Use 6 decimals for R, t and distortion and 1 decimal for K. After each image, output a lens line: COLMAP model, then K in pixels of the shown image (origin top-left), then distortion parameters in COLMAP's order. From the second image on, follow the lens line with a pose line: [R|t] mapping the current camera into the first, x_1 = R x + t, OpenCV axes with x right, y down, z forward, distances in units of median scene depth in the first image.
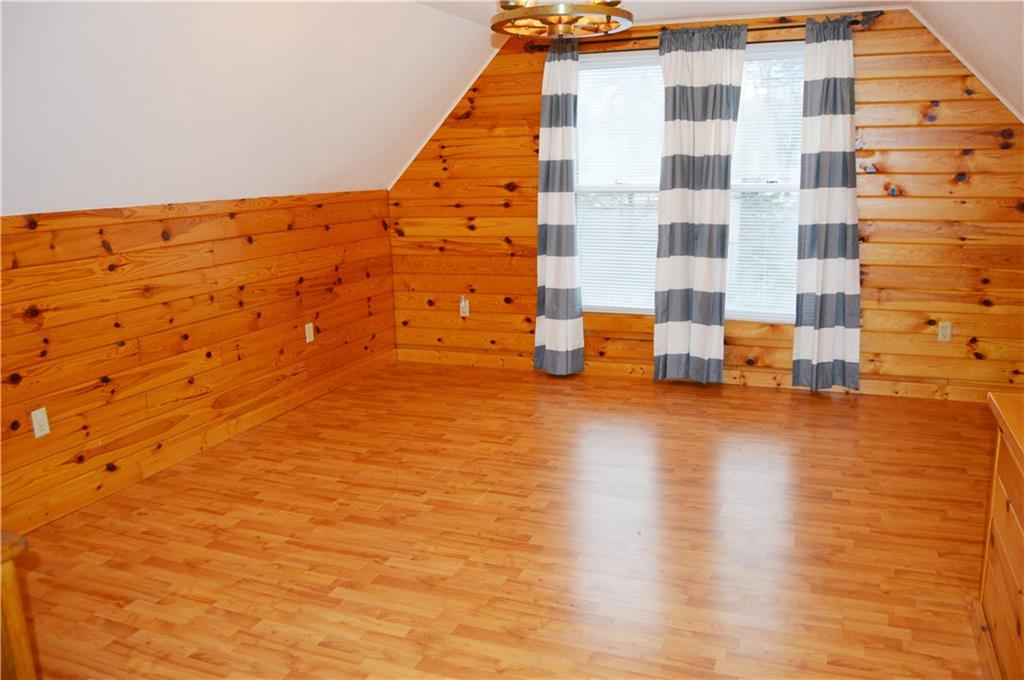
lens RADIAL K [[815.3, 0, 516.3], [0, 815.3, 338.7], [0, 0, 1]] dist [-0.084931, 0.024995]
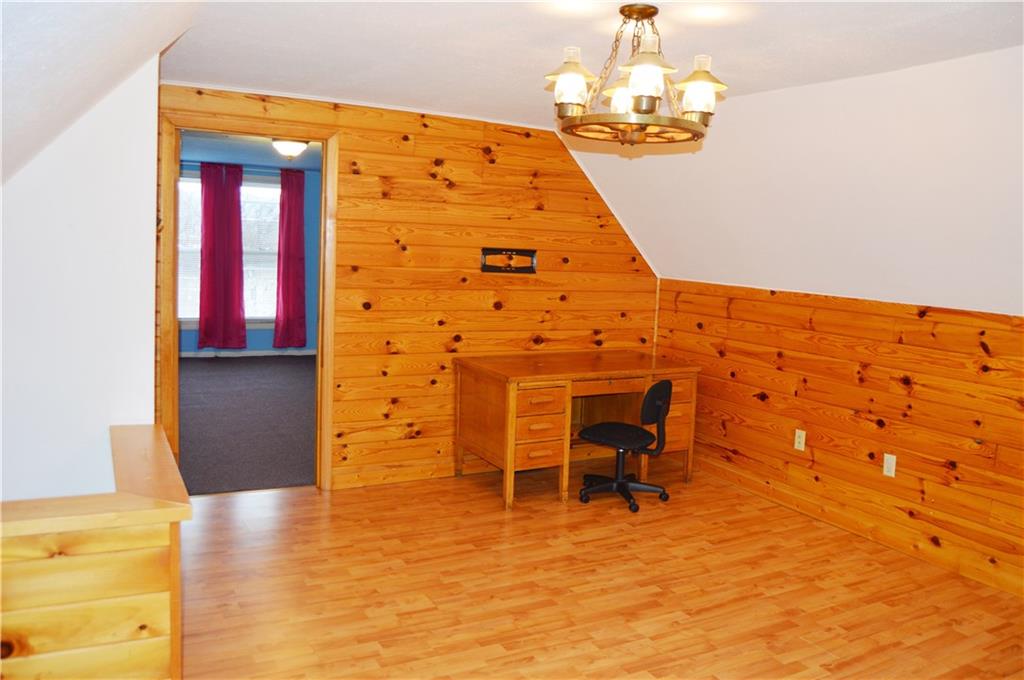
lens RADIAL K [[815.3, 0, 521.4], [0, 815.3, 333.3], [0, 0, 1]] dist [-0.084931, 0.024995]
pose [[-0.634254, 0.074346, -0.769542, 0.745309], [-0.194895, 0.947844, 0.252204, -0.303459], [0.748156, 0.309942, -0.586684, 1.248254]]
